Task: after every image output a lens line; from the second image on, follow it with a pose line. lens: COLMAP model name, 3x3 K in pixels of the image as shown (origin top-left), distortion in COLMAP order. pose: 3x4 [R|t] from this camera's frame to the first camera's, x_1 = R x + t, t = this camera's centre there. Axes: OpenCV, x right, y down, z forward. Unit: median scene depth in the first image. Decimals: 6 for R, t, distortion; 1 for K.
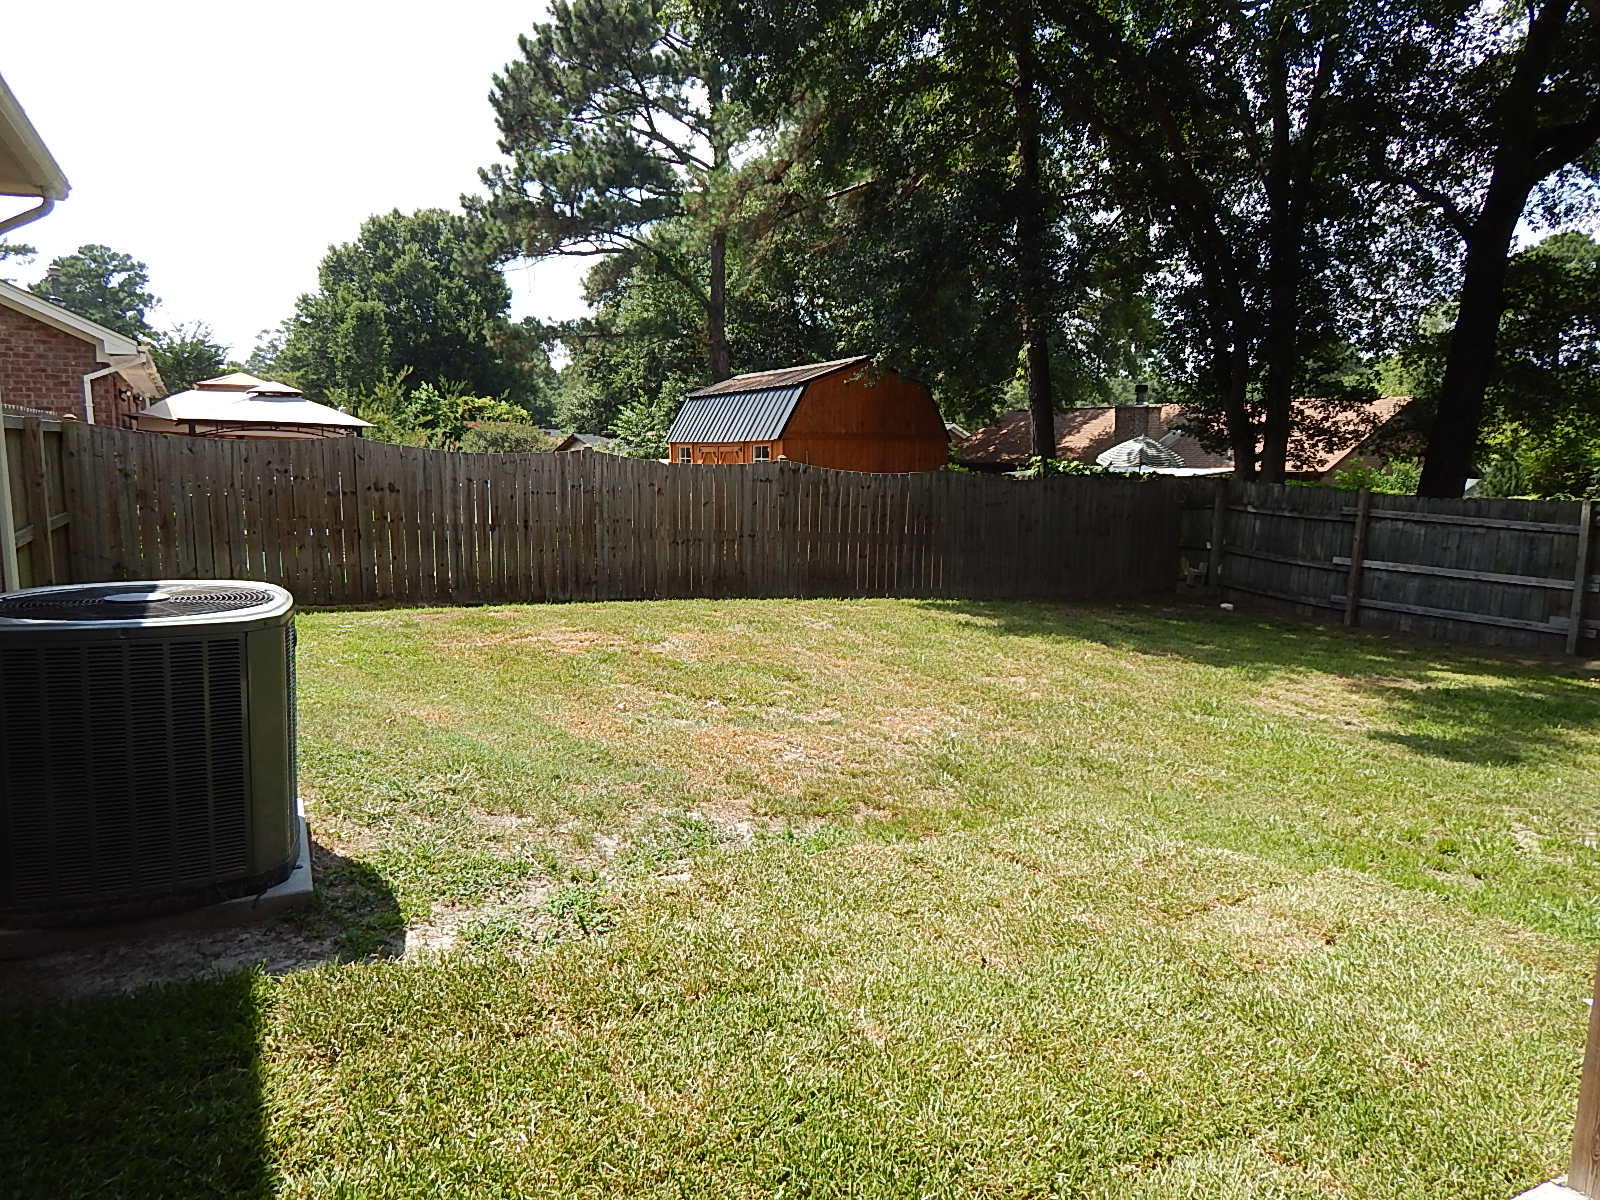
lens RADIAL K [[1057.7, 0, 801.7], [0, 1057.7, 596.6], [0, 0, 1]] dist [-0.002531, -0.003530]
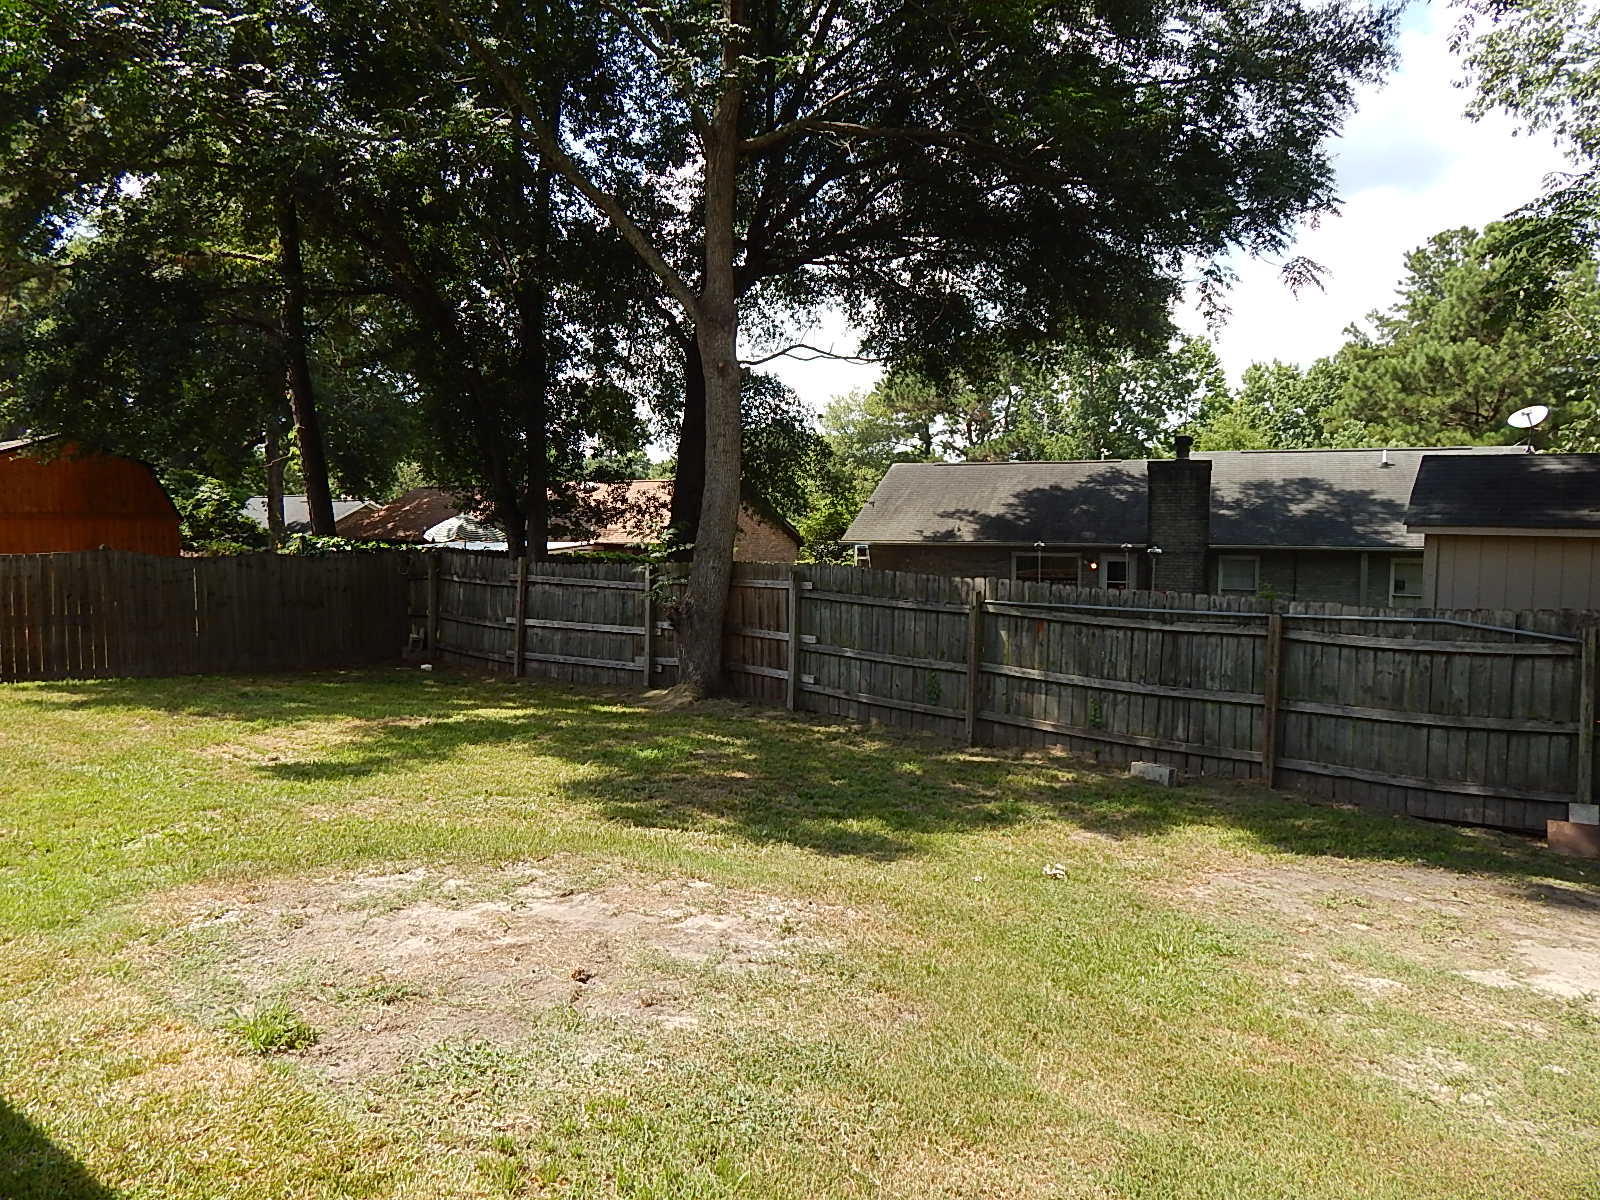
lens RADIAL K [[1057.7, 0, 798.9], [0, 1057.7, 592.7], [0, 0, 1]] dist [-0.002531, -0.003530]
pose [[0.897113, -0.036492, 0.440291, 0.290672], [0.069527, 0.995826, -0.059129, 0.025996], [-0.436295, 0.083658, 0.895906, -0.171349]]
